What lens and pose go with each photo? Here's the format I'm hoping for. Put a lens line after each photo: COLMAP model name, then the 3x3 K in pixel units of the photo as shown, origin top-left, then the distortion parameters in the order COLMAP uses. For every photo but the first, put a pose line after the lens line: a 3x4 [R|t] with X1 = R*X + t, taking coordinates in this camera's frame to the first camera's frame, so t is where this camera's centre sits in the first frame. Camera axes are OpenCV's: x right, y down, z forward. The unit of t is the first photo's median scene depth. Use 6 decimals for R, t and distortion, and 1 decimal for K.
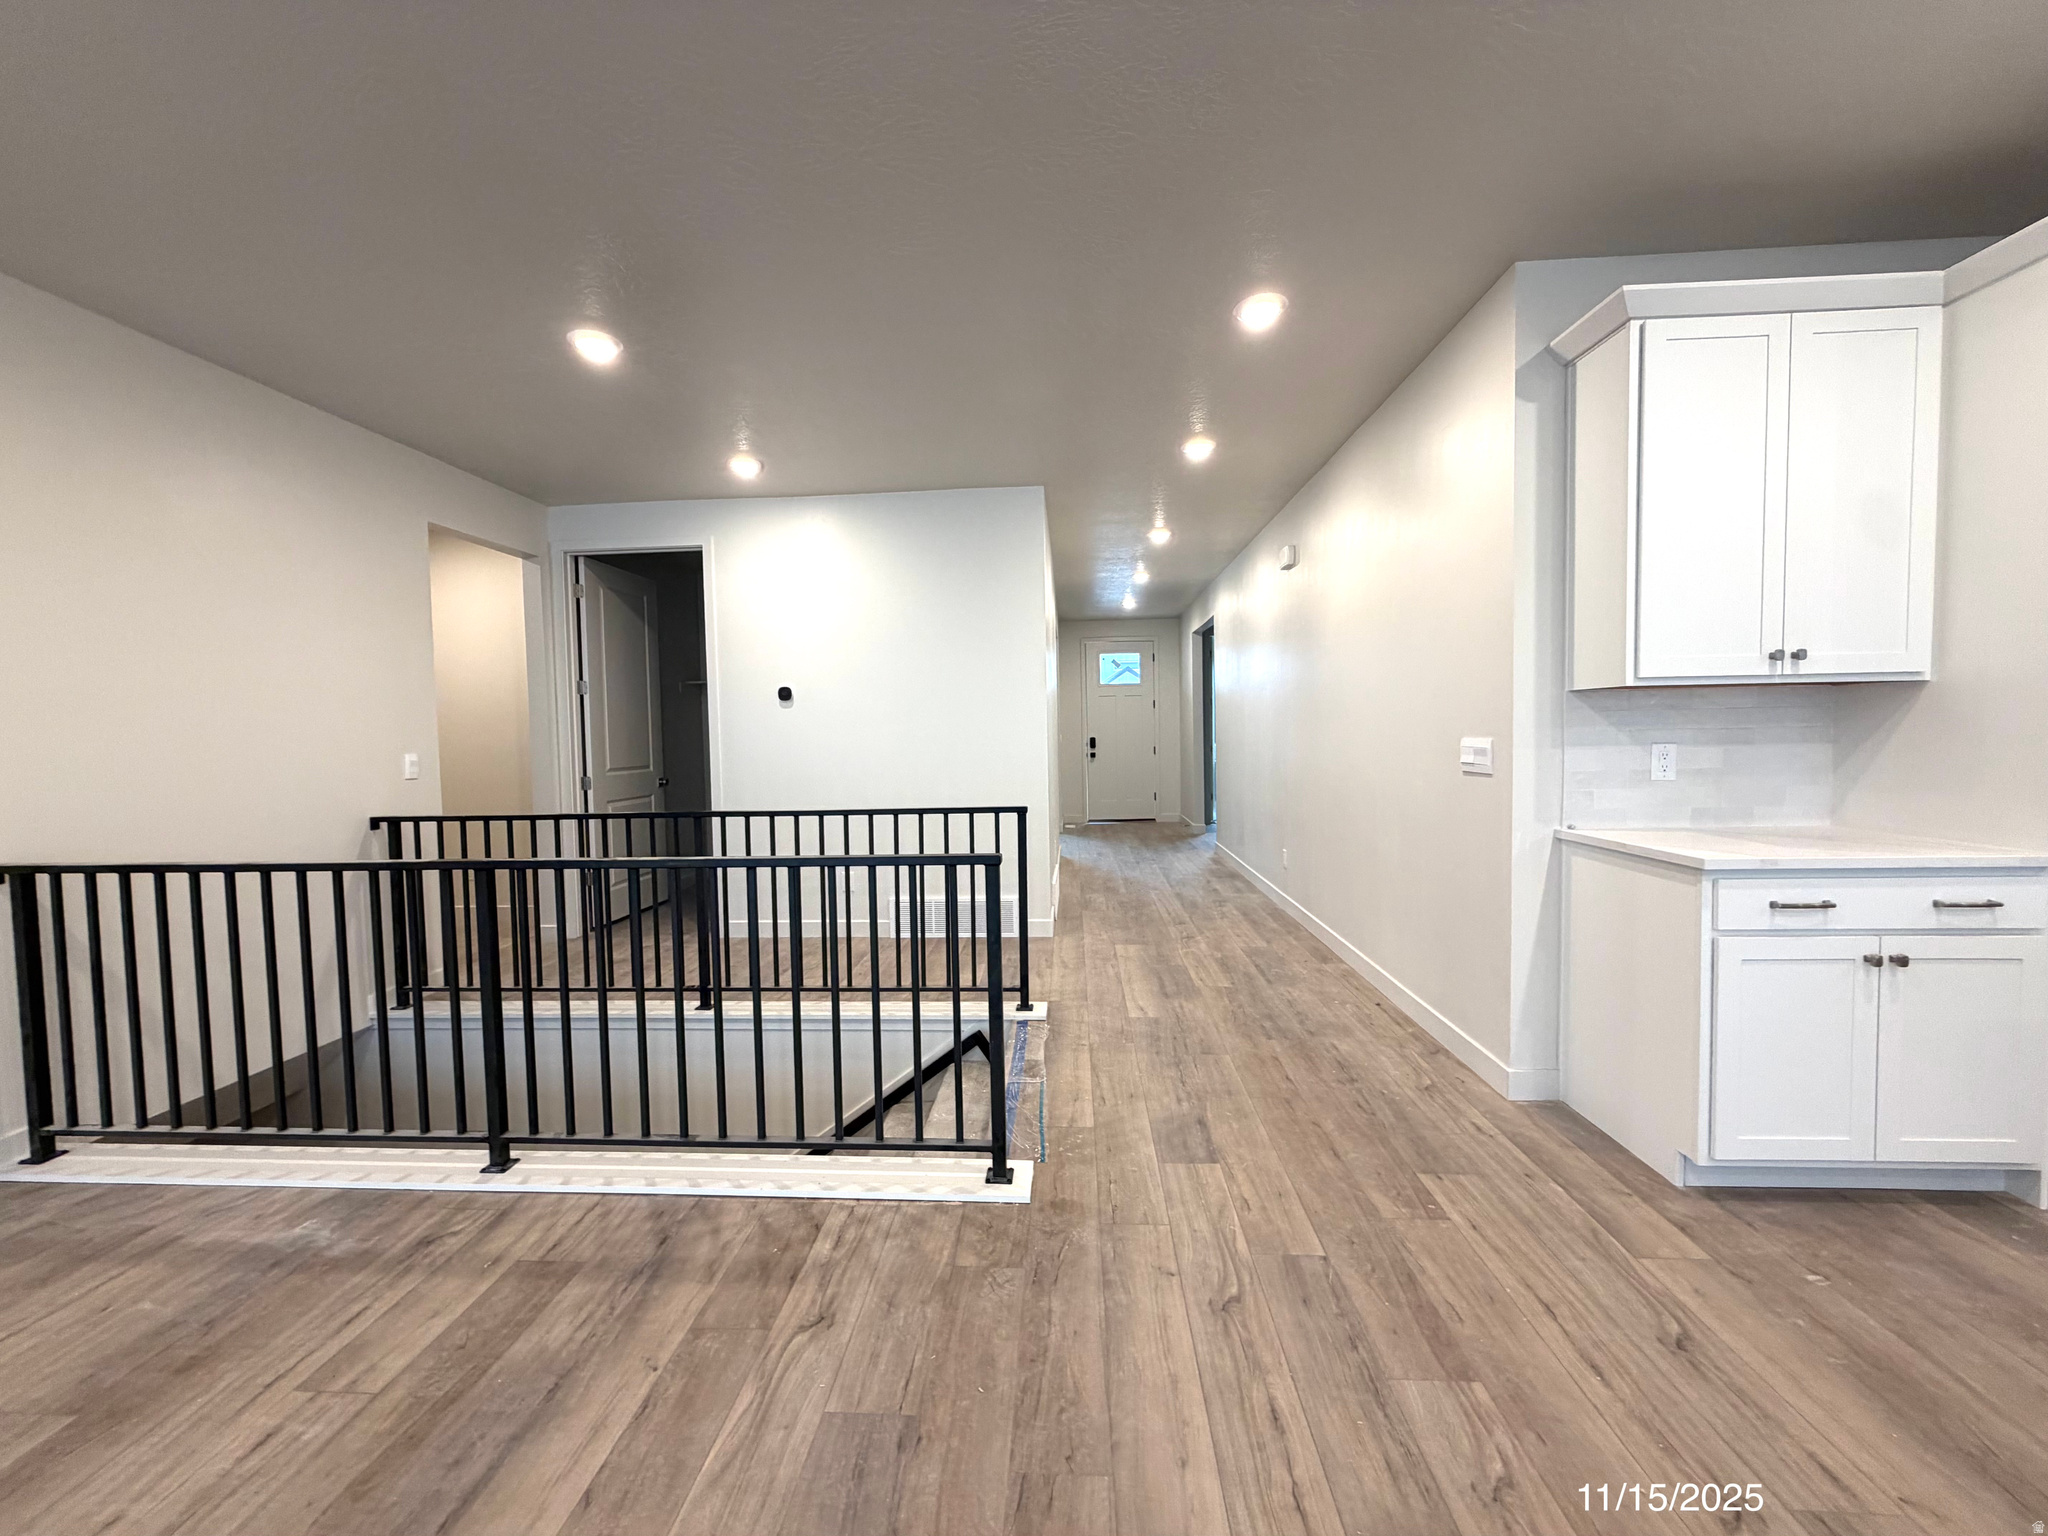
lens RADIAL K [[815.3, 0, 1013.5], [0, 815.3, 765.4], [0, 0, 1]] dist [-0.000562, -0.000020]
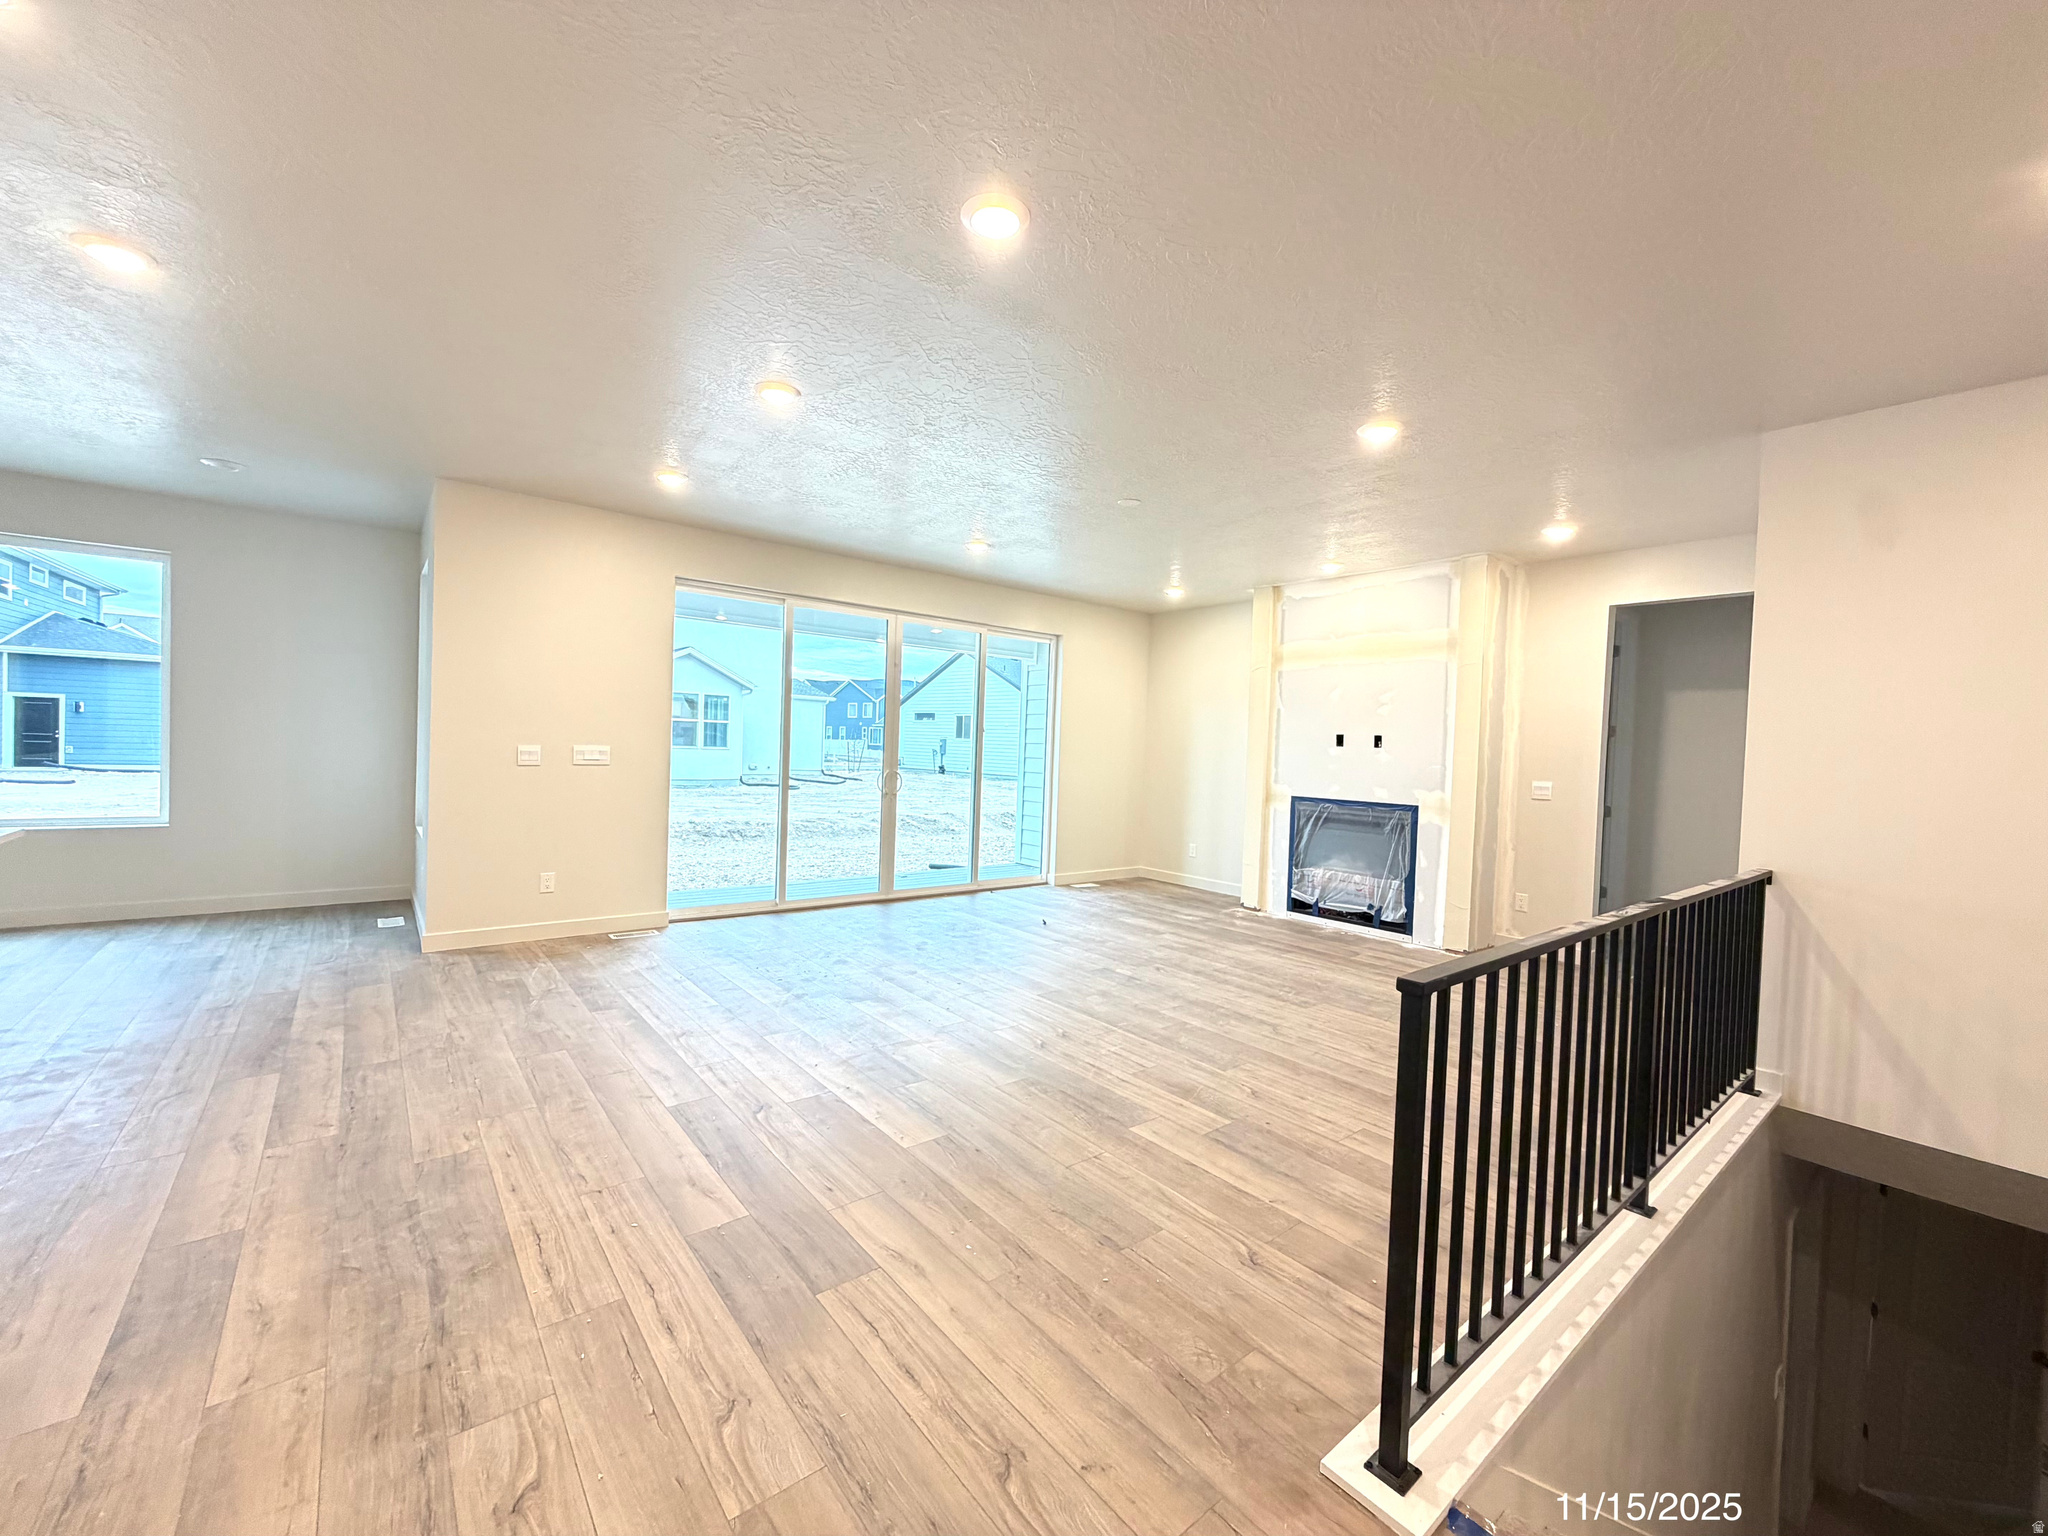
lens RADIAL K [[815.3, 0, 1014.3], [0, 815.3, 764.9], [0, 0, 1]] dist [-0.000562, -0.000020]
pose [[-0.735290, 0.007667, -0.677709, 0.933340], [-0.052241, 0.996320, 0.067951, -0.124823], [0.675736, 0.085367, -0.732184, 1.776148]]
